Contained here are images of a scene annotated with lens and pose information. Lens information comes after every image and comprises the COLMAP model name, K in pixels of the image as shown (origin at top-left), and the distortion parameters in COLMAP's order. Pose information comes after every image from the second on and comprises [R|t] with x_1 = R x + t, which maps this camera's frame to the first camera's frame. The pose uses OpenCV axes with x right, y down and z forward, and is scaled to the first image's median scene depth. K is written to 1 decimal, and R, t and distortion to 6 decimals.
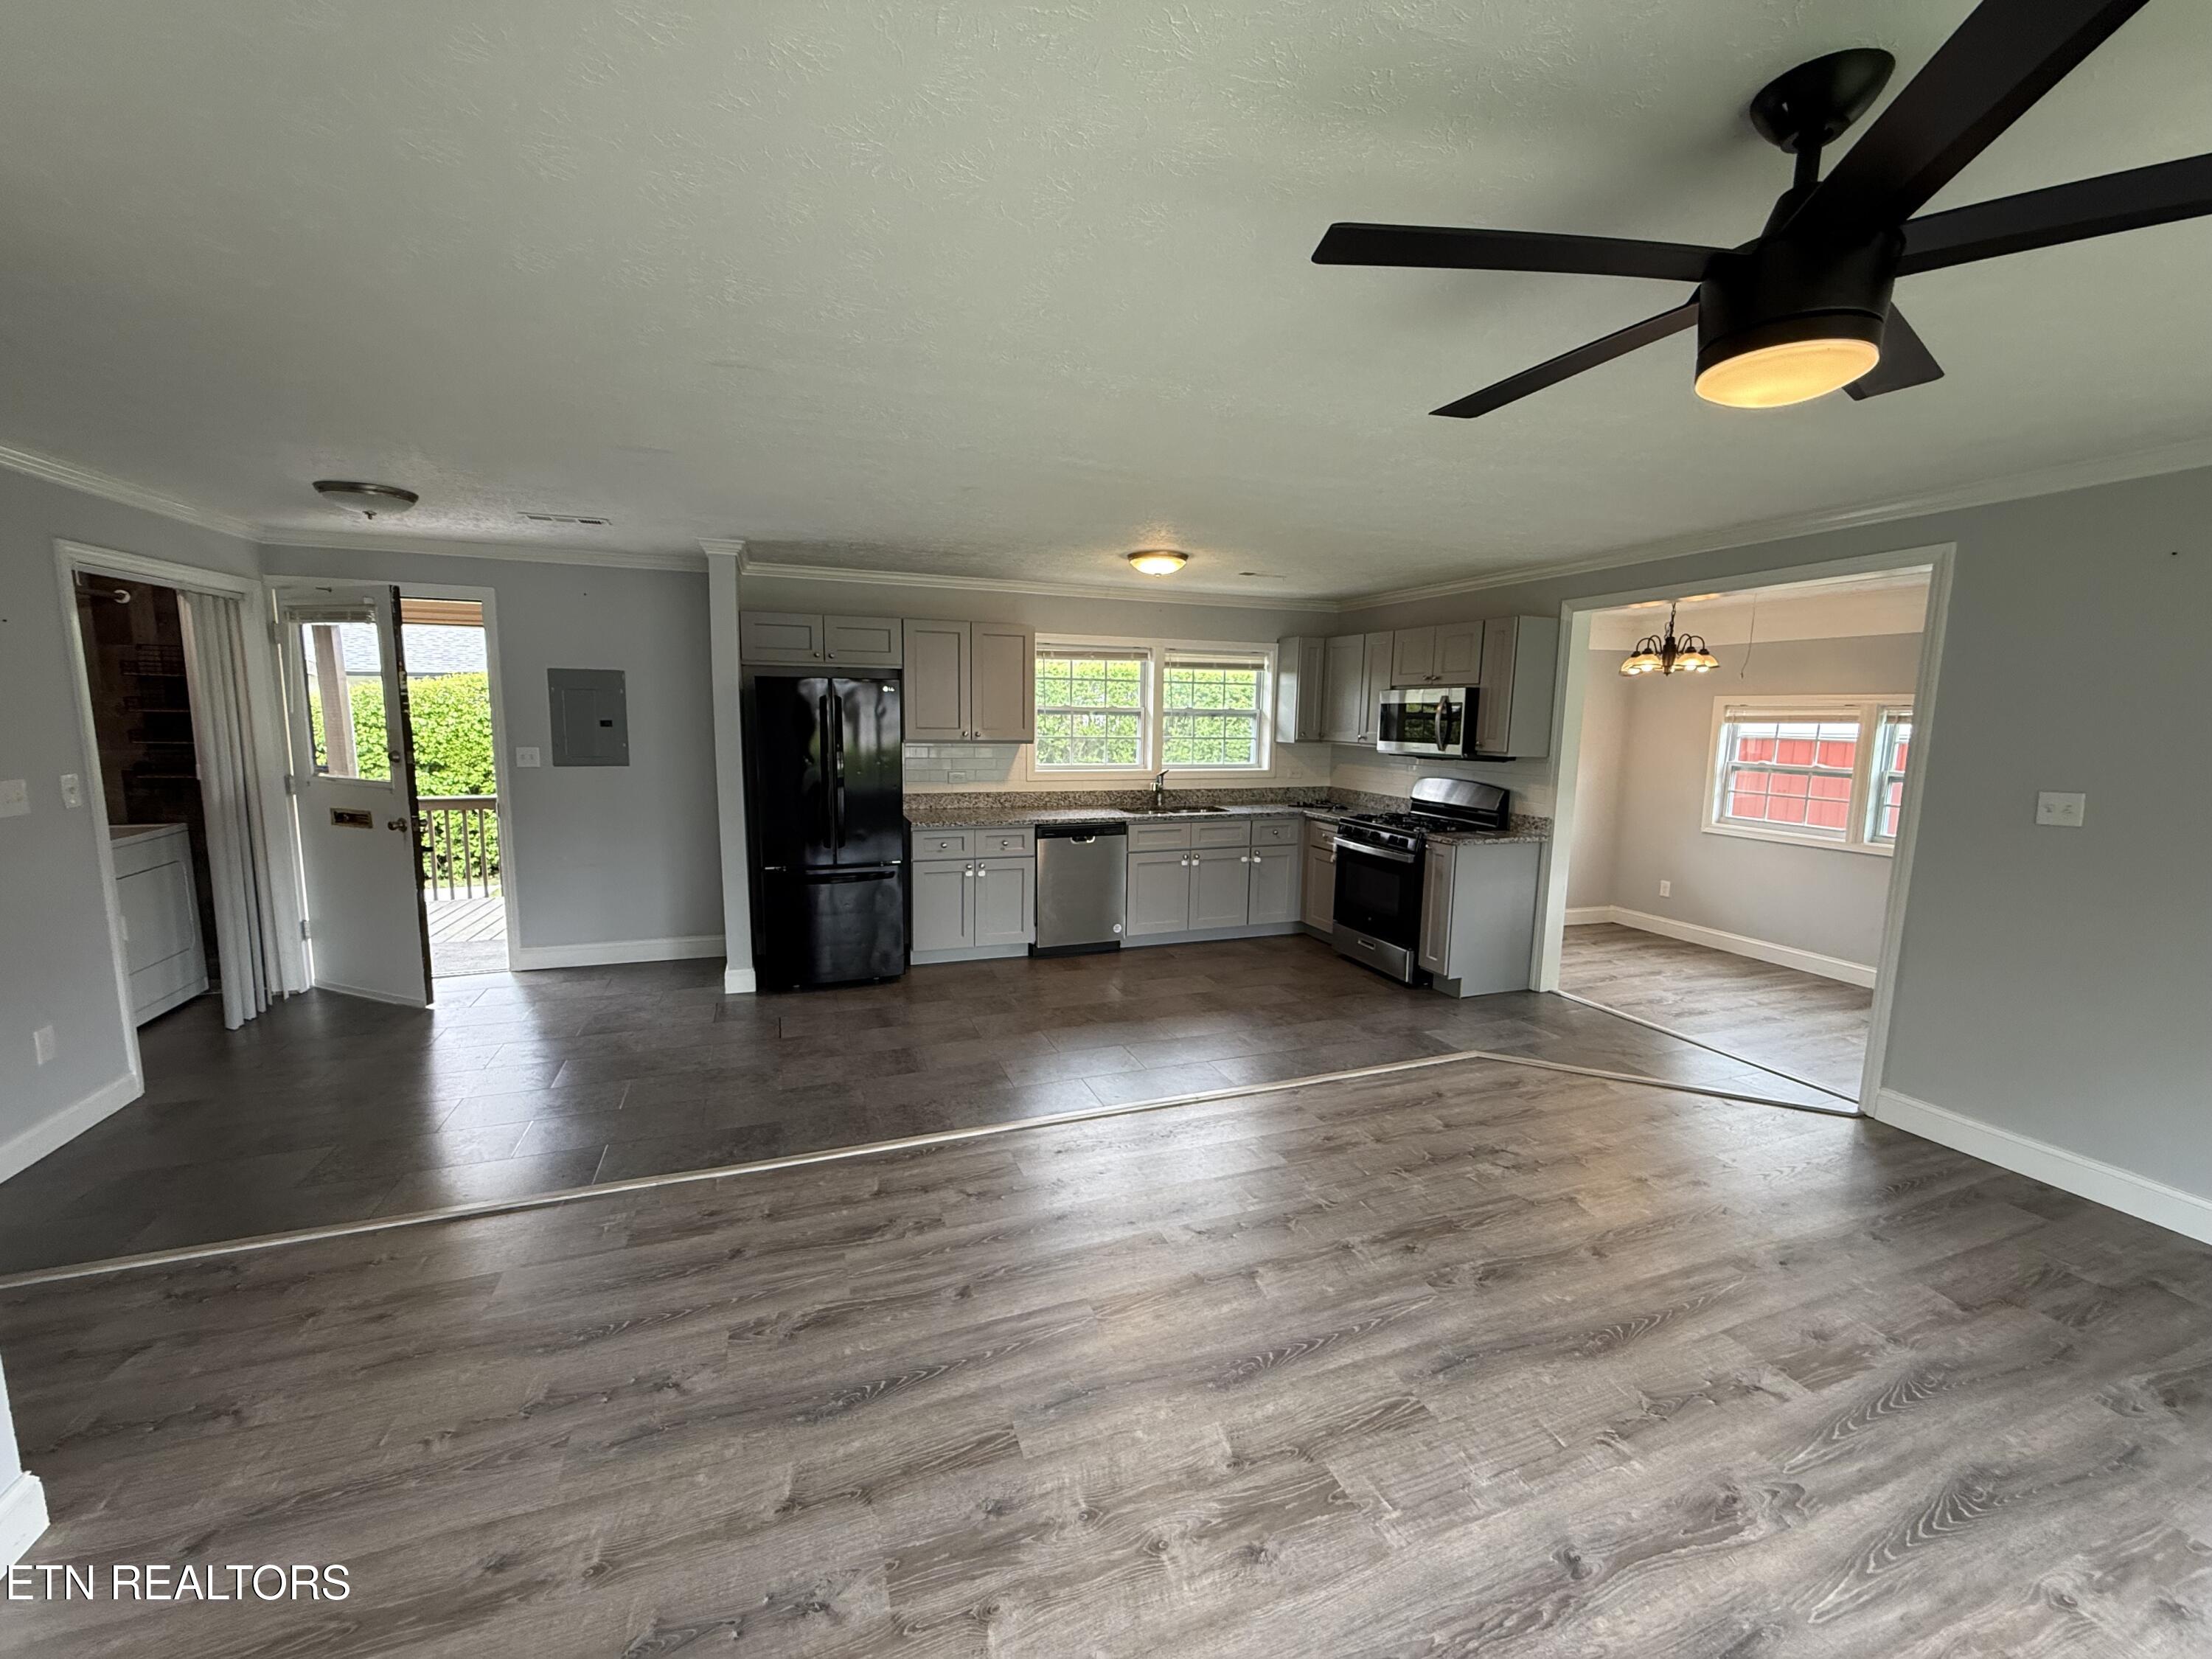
lens RADIAL K [[880.4, 0, 1106.0], [0, 880.4, 829.5], [0, 0, 1]] dist [-0.002493, 0.000533]
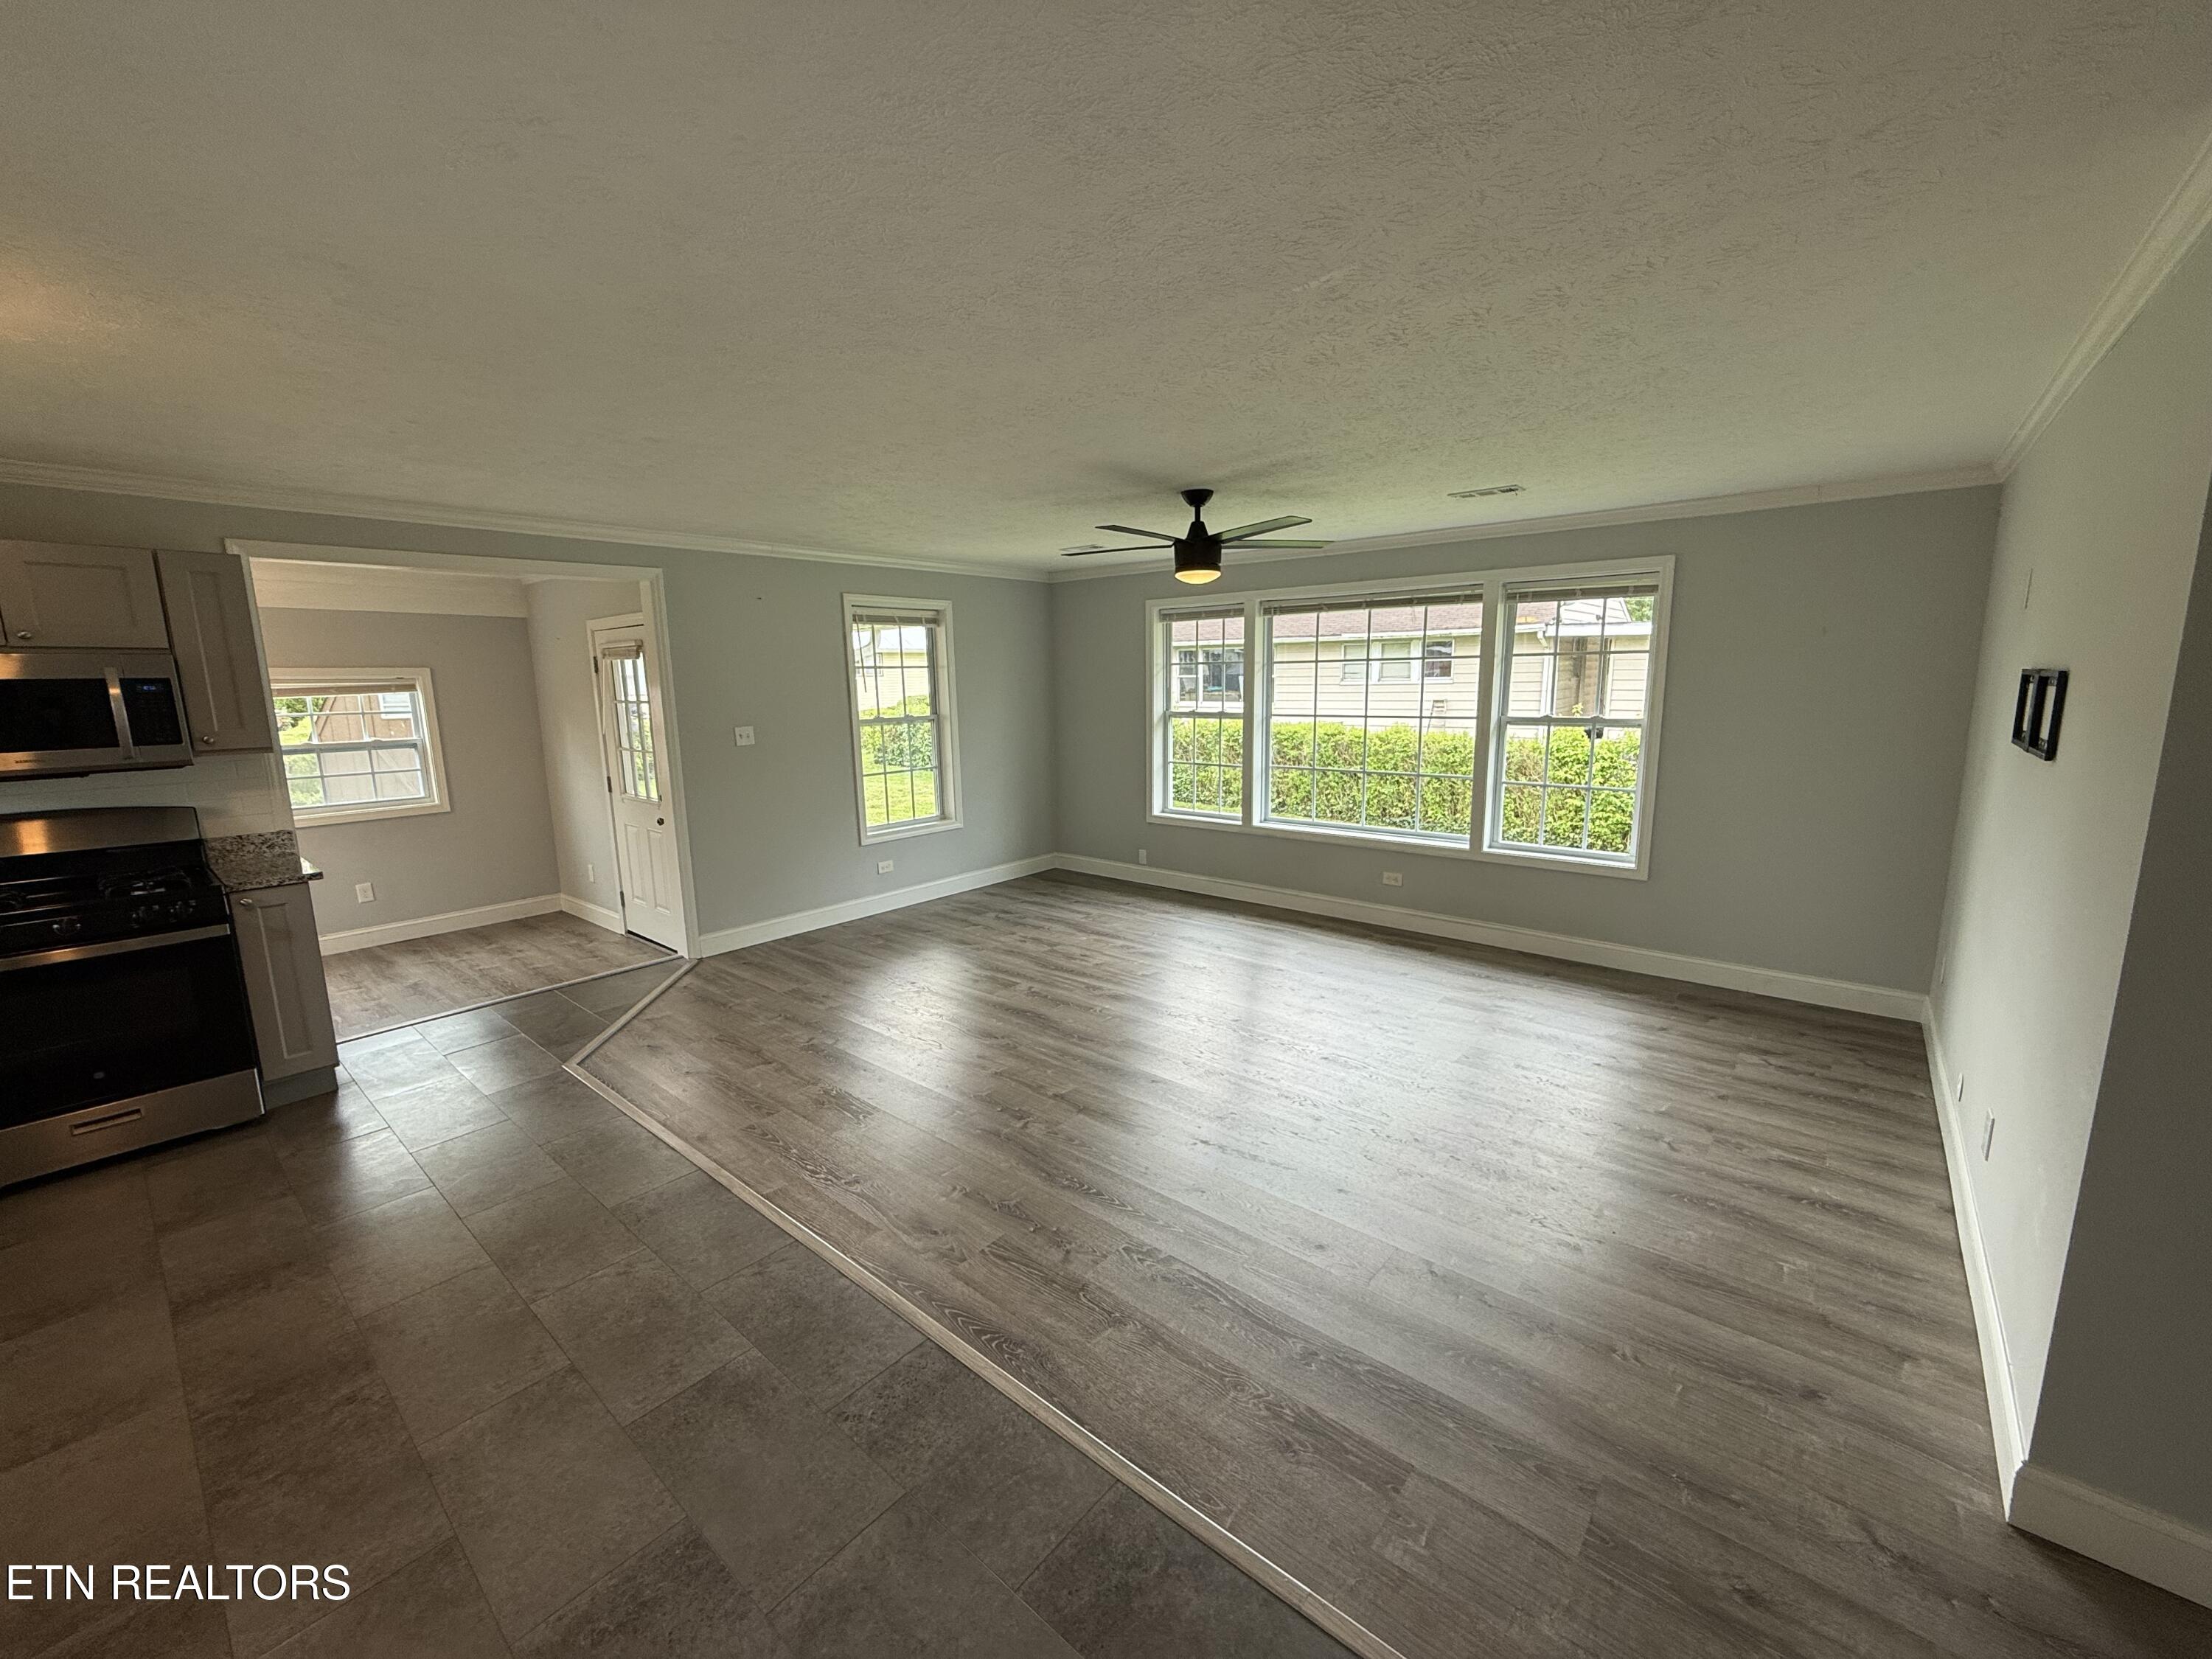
lens RADIAL K [[880.4, 0, 1106.0], [0, 880.4, 829.5], [0, 0, 1]] dist [-0.002493, 0.000533]
pose [[-0.496252, -0.151714, 0.854820, -0.477475], [0.122238, 0.962594, 0.241805, -0.106441], [-0.859530, 0.224488, -0.459144, 0.712293]]
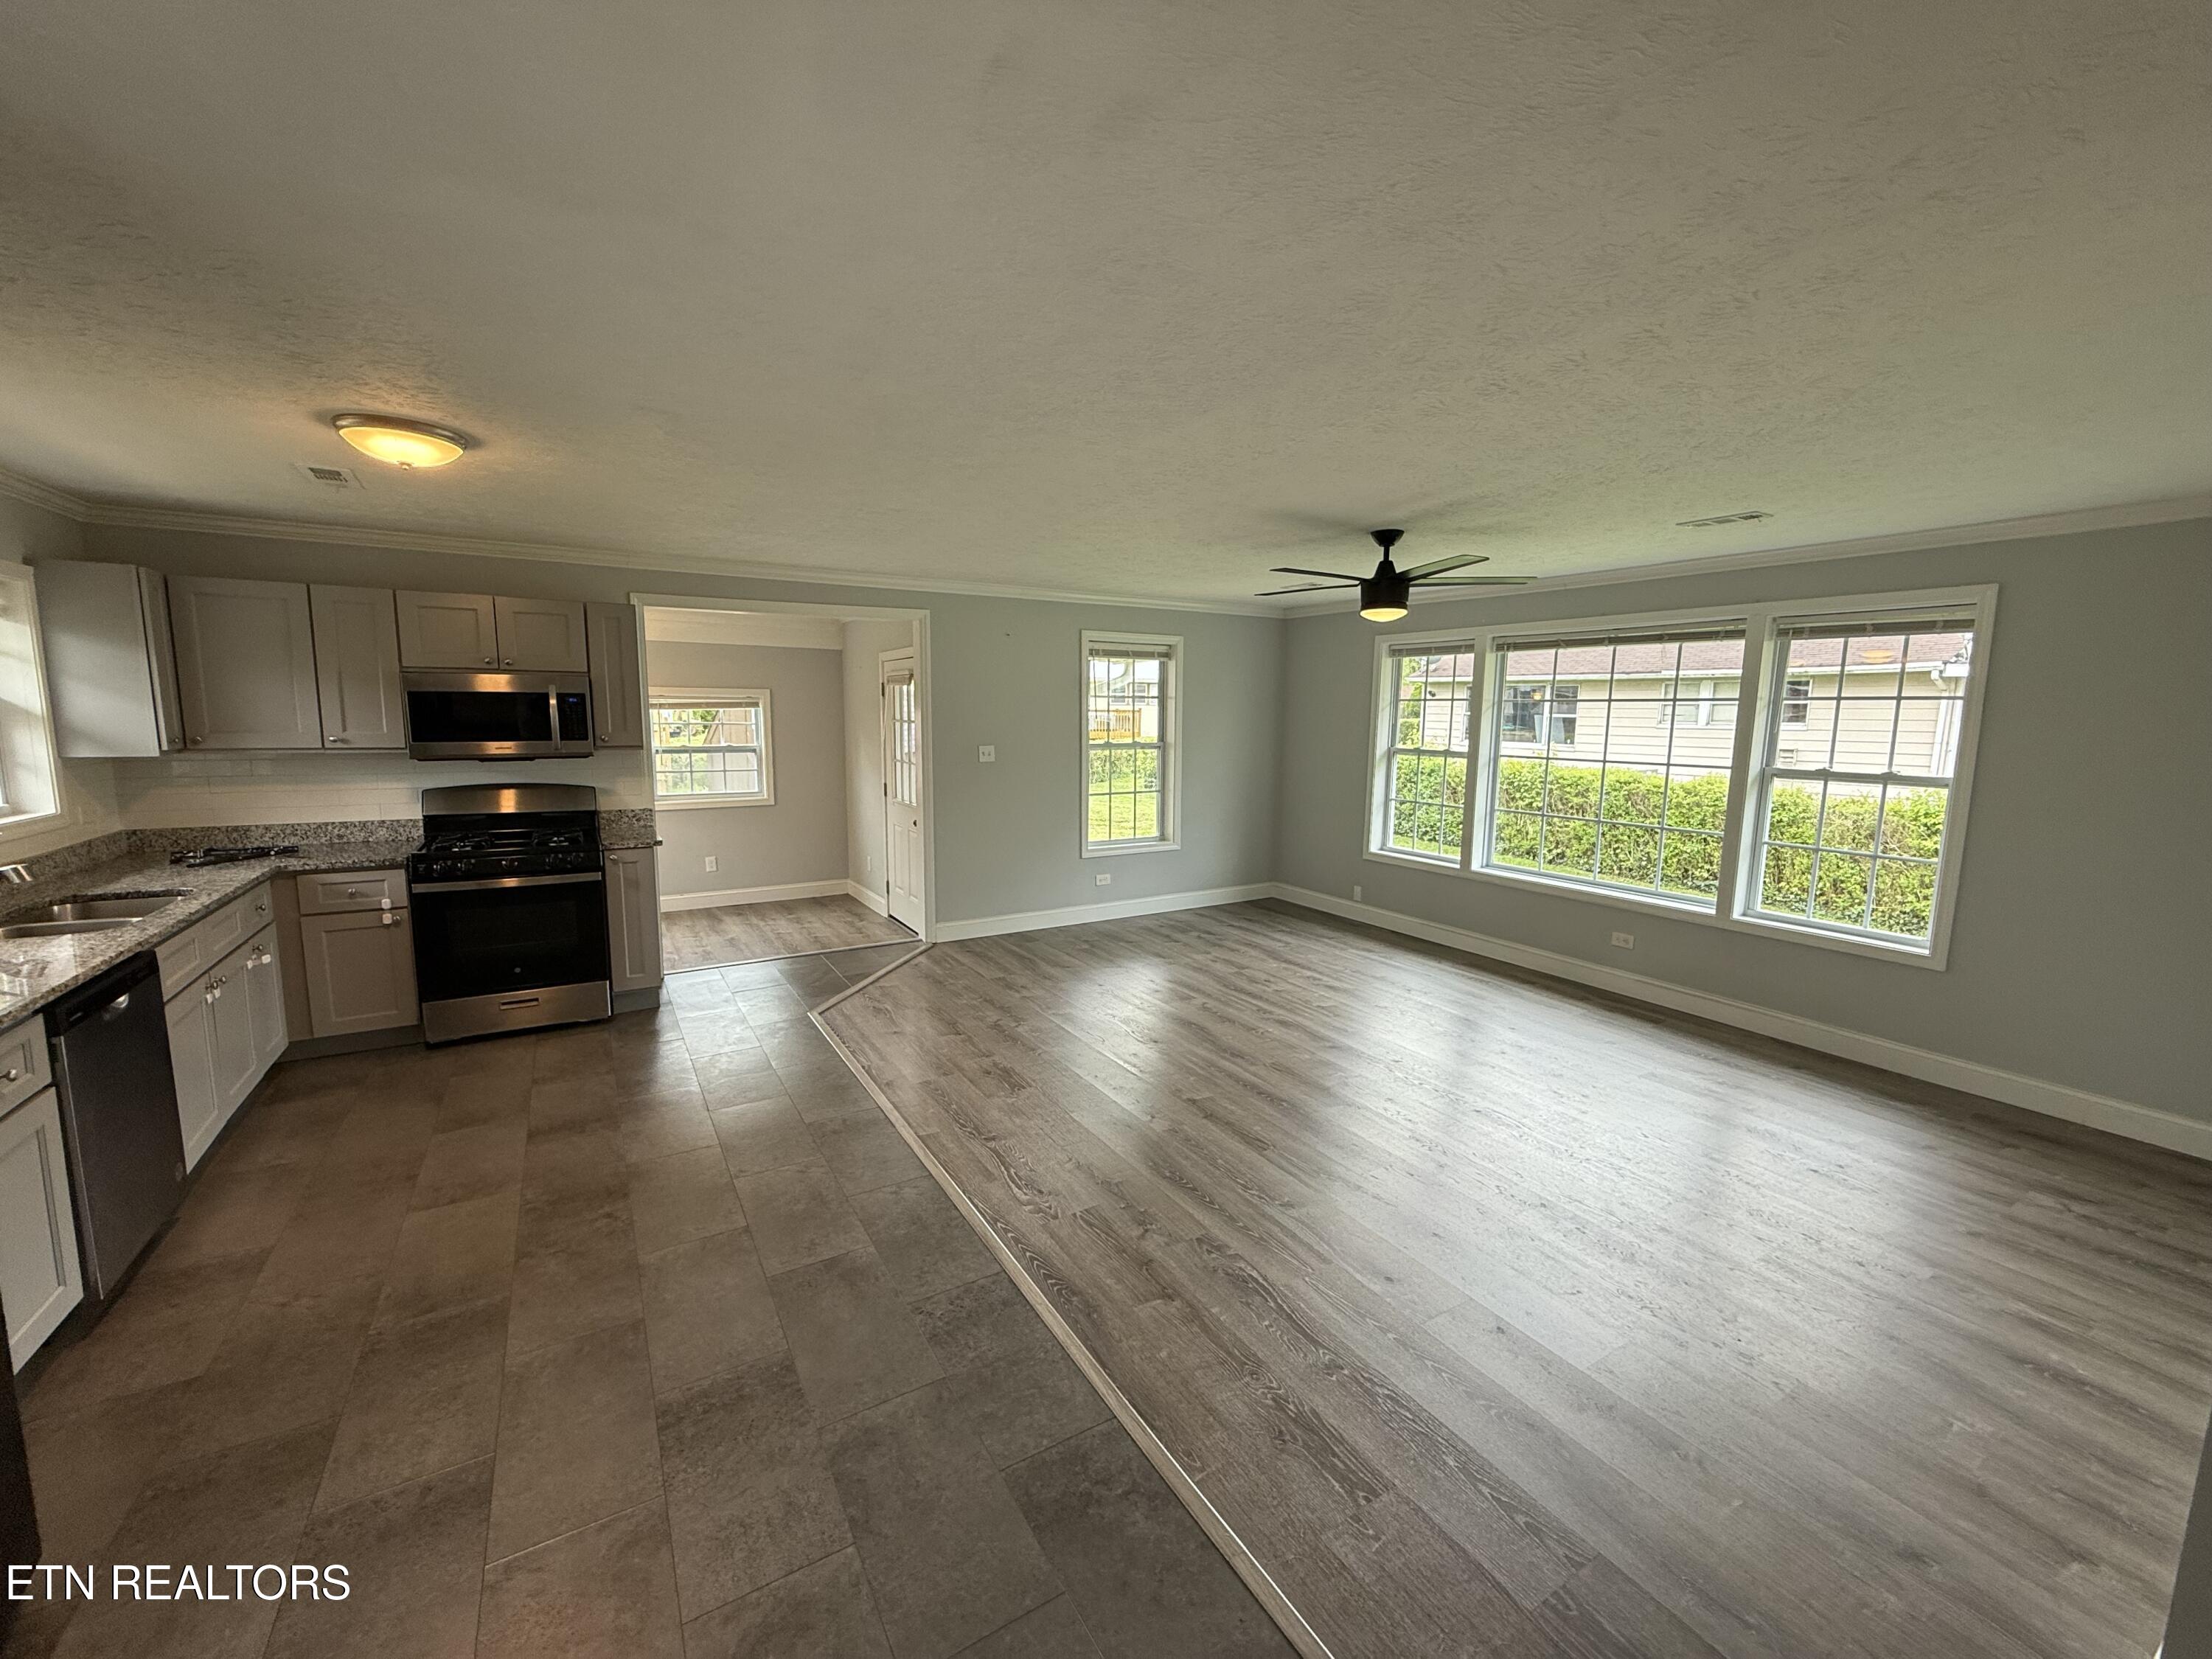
lens RADIAL K [[880.4, 0, 1106.0], [0, 880.4, 829.5], [0, 0, 1]] dist [-0.002493, 0.000533]
pose [[-0.192785, -0.146313, 0.970271, -0.563011], [0.114243, 0.978749, 0.170290, -0.097874], [-0.974568, 0.143676, -0.171972, 0.640402]]
